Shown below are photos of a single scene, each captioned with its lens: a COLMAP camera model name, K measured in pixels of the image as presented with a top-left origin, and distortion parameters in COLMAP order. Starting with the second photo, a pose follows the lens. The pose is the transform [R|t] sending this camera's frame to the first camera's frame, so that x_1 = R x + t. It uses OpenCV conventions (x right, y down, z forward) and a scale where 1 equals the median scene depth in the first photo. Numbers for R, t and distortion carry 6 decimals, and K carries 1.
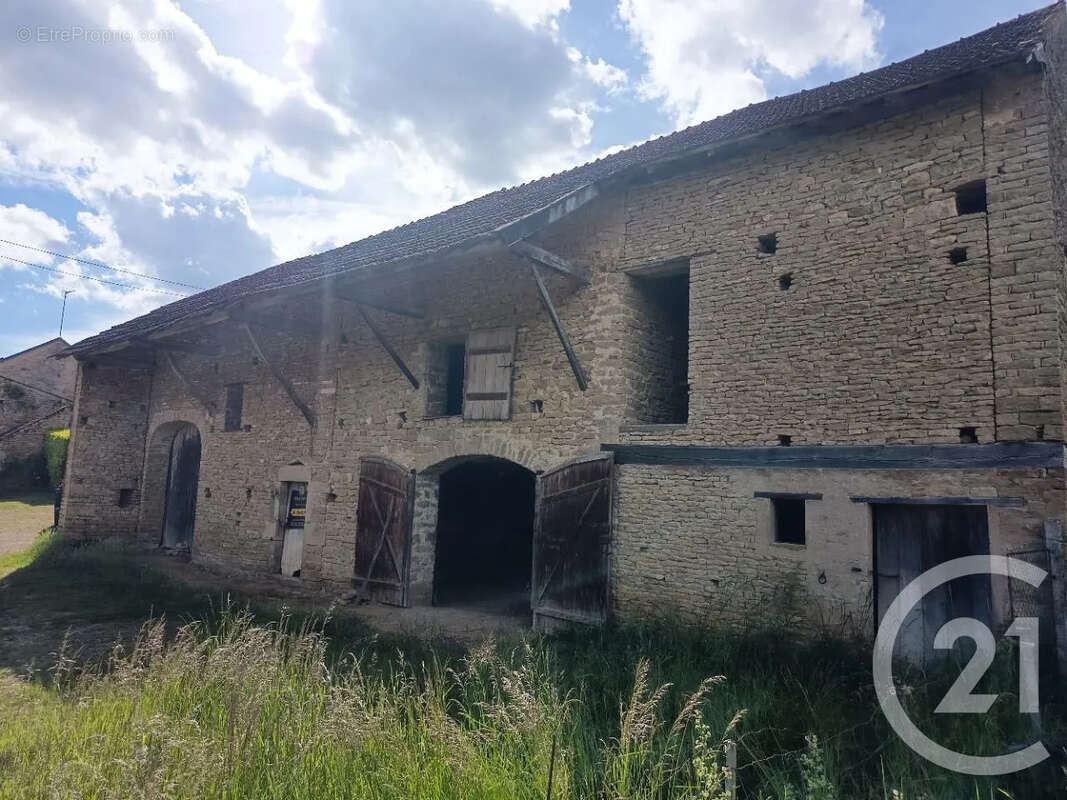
lens RADIAL K [[714.4, 0, 533.5], [0, 714.4, 400.0], [0, 0, 1]] dist [0.114965, -0.212920]
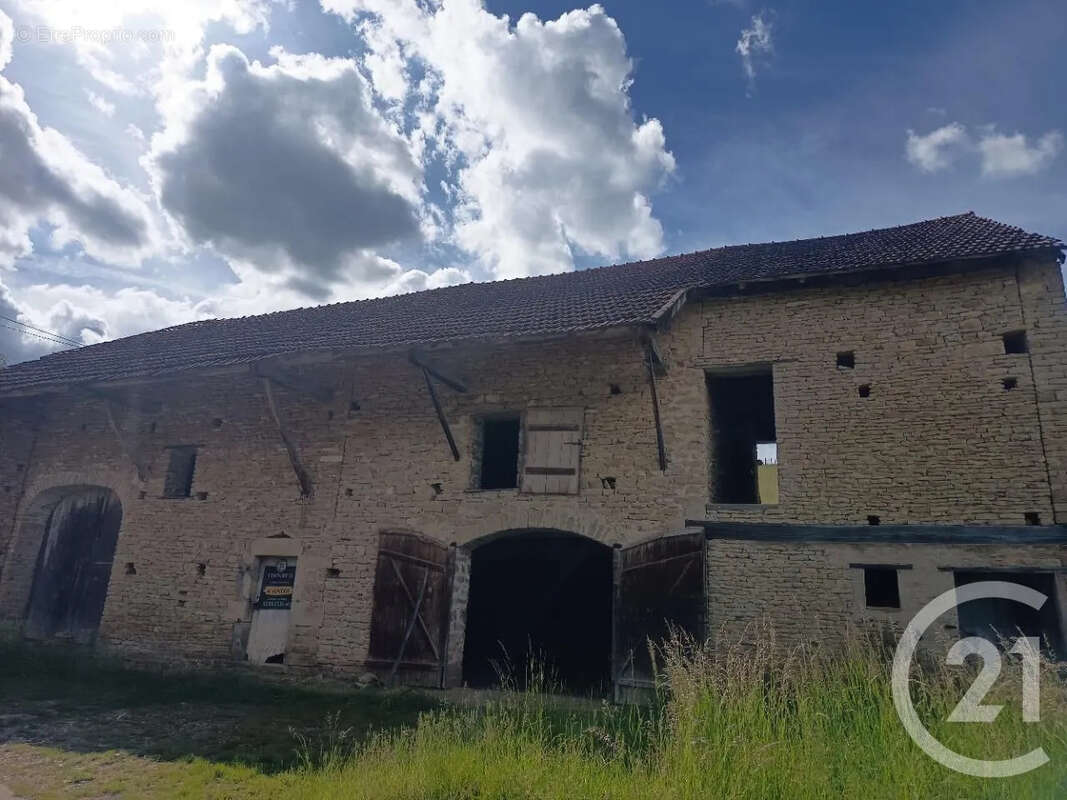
lens RADIAL K [[711.9, 0, 533.5], [0, 711.9, 400.0], [0, 0, 1]] dist [0.070304, -0.094050]
pose [[0.946577, 0.101152, 0.306202, -0.446196], [-0.054807, 0.986180, -0.156351, 0.059891], [-0.317786, 0.131216, 0.939039, 0.024816]]
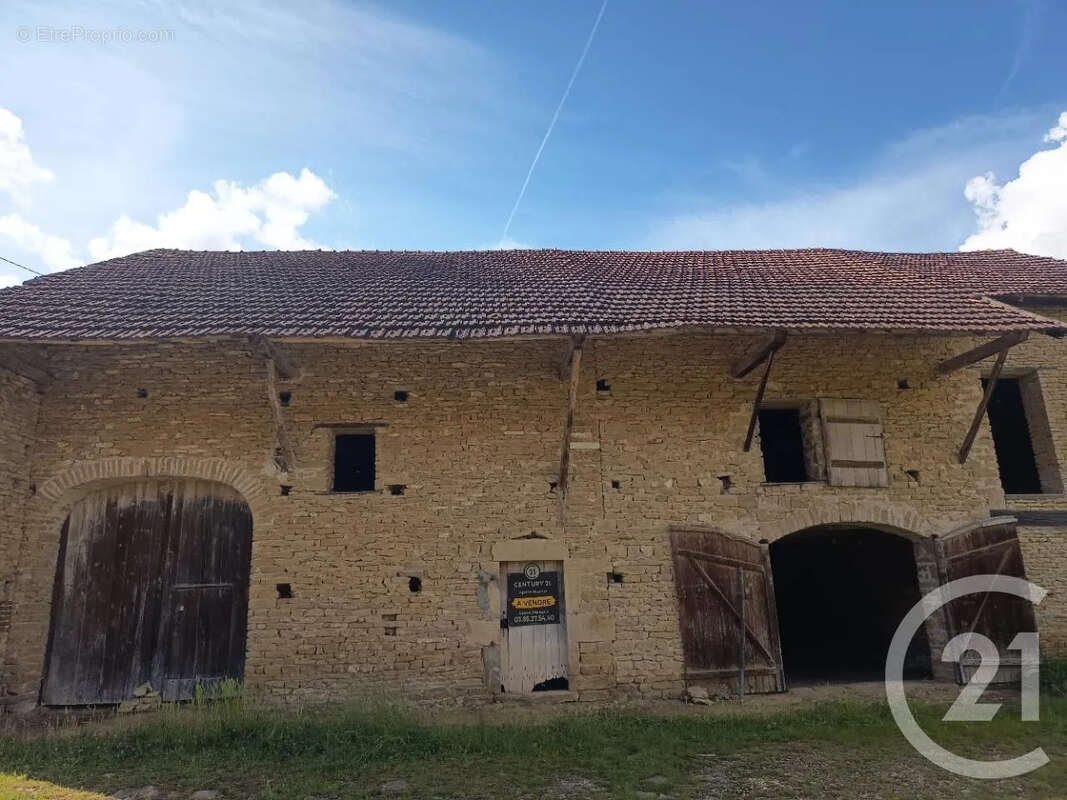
lens RADIAL K [[701.8, 0, 533.5], [0, 701.8, 400.0], [0, 0, 1]] dist [0.098912, -0.130109]
pose [[0.709172, 0.120987, 0.694577, -1.203315], [-0.034086, 0.989898, -0.137626, 0.065237], [-0.704211, 0.073925, 0.706132, 0.639103]]
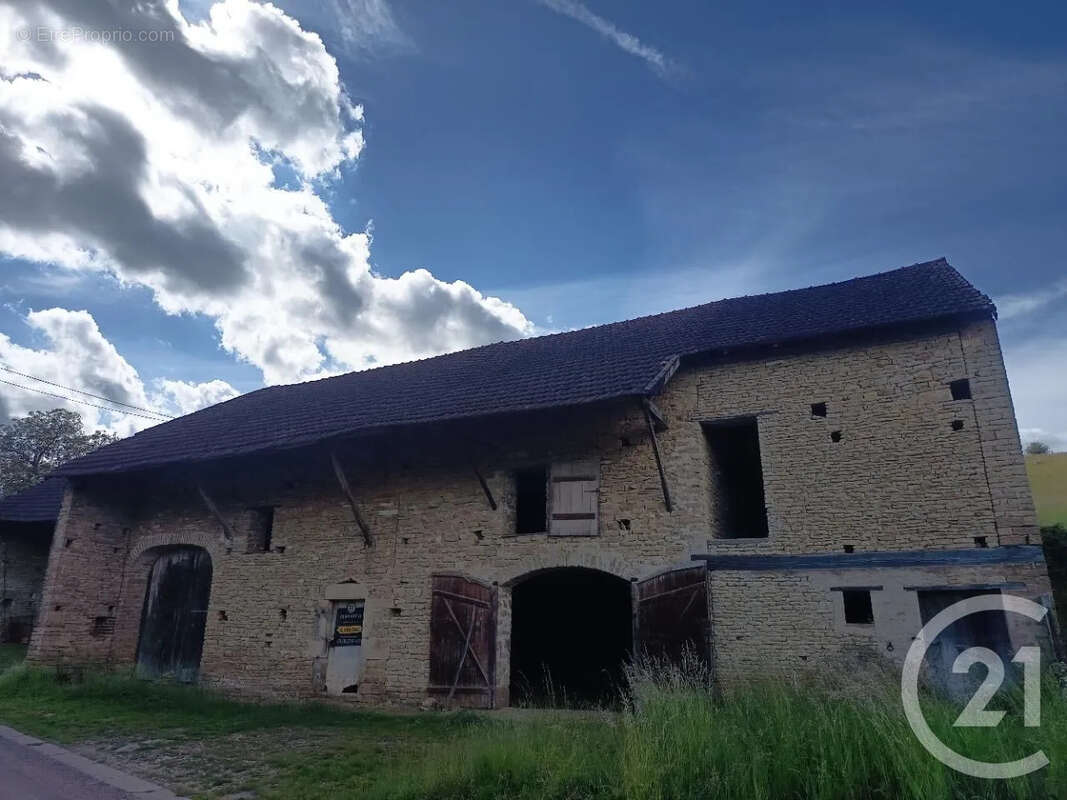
lens RADIAL K [[718.0, 0, 533.5], [0, 718.0, 400.0], [0, 0, 1]] dist [0.104527, -0.177364]
pose [[0.968717, 0.048681, 0.243347, -0.469953], [-0.003994, 0.983503, -0.180846, 0.023225], [-0.248136, 0.174217, 0.952931, -0.191086]]
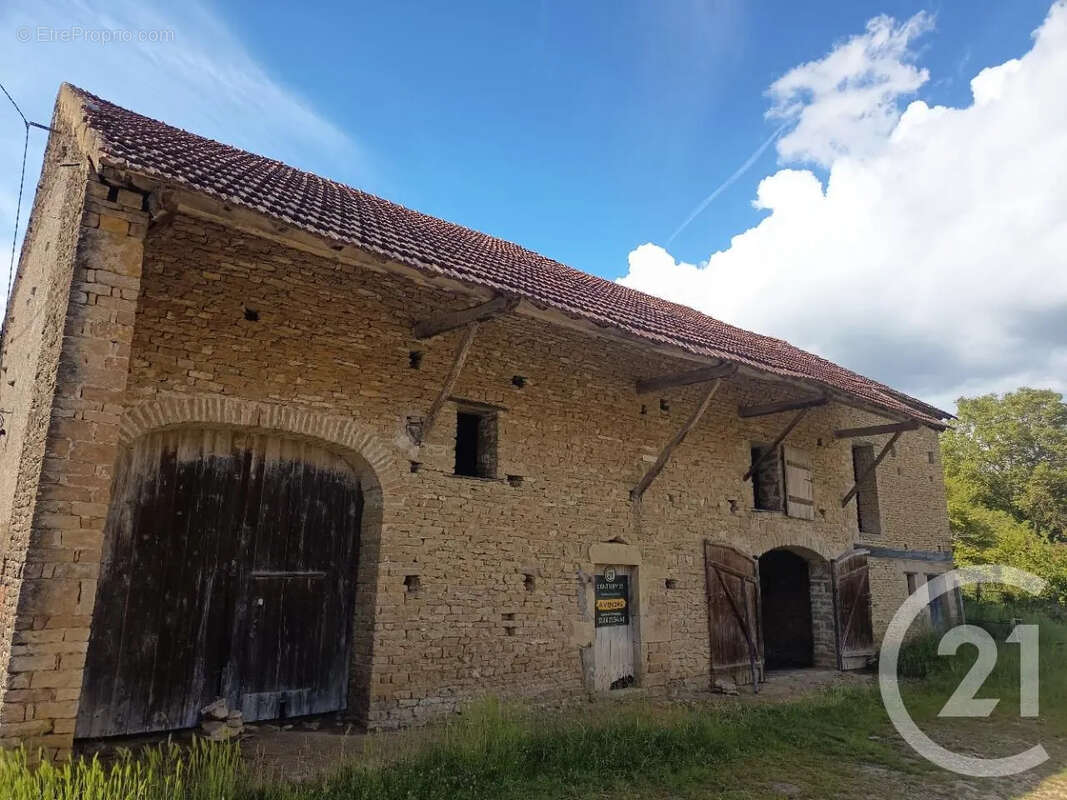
lens RADIAL K [[715.9, 0, 533.5], [0, 715.9, 400.0], [0, 0, 1]] dist [0.183166, -0.329847]
pose [[0.178497, 0.190723, 0.965279, -1.590344], [-0.138119, 0.976177, -0.167336, 0.114237], [-0.974198, -0.103454, 0.200587, 1.316610]]
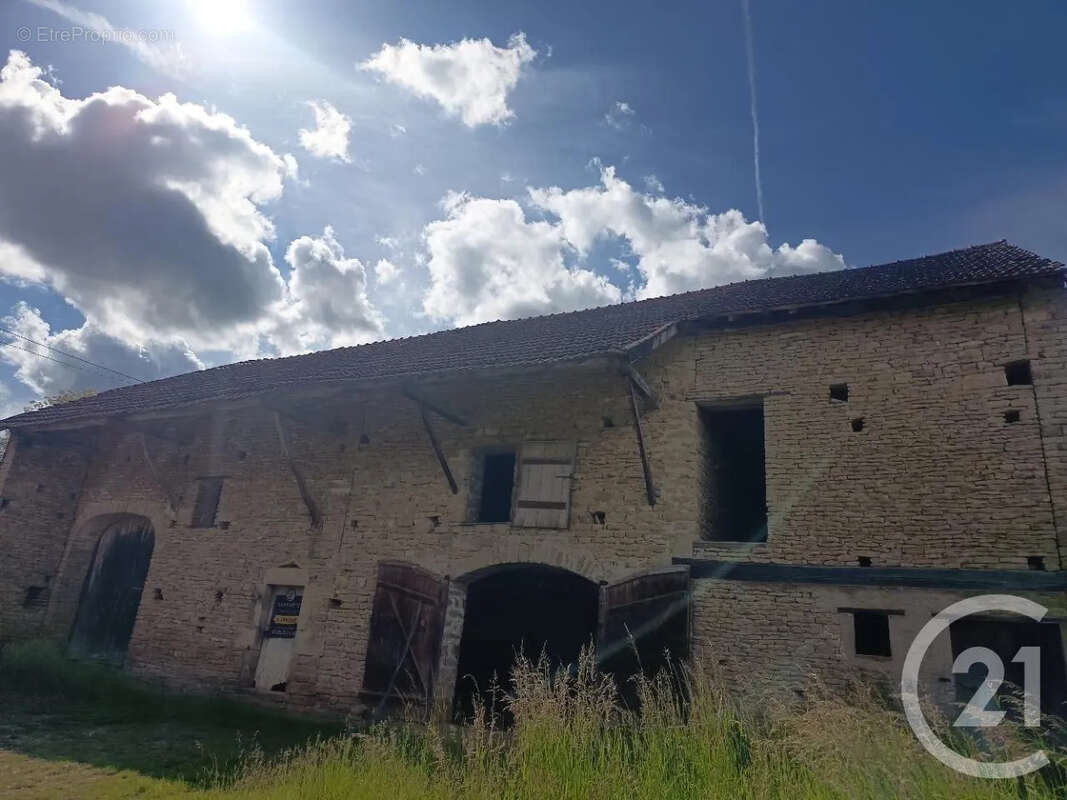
lens RADIAL K [[716.8, 0, 533.5], [0, 716.8, 400.0], [0, 0, 1]] dist [0.061055, -0.077725]
pose [[0.973658, 0.118430, 0.194845, -0.317950], [-0.077863, 0.975858, -0.204057, 0.062912], [-0.214308, 0.183510, 0.959373, -0.017428]]
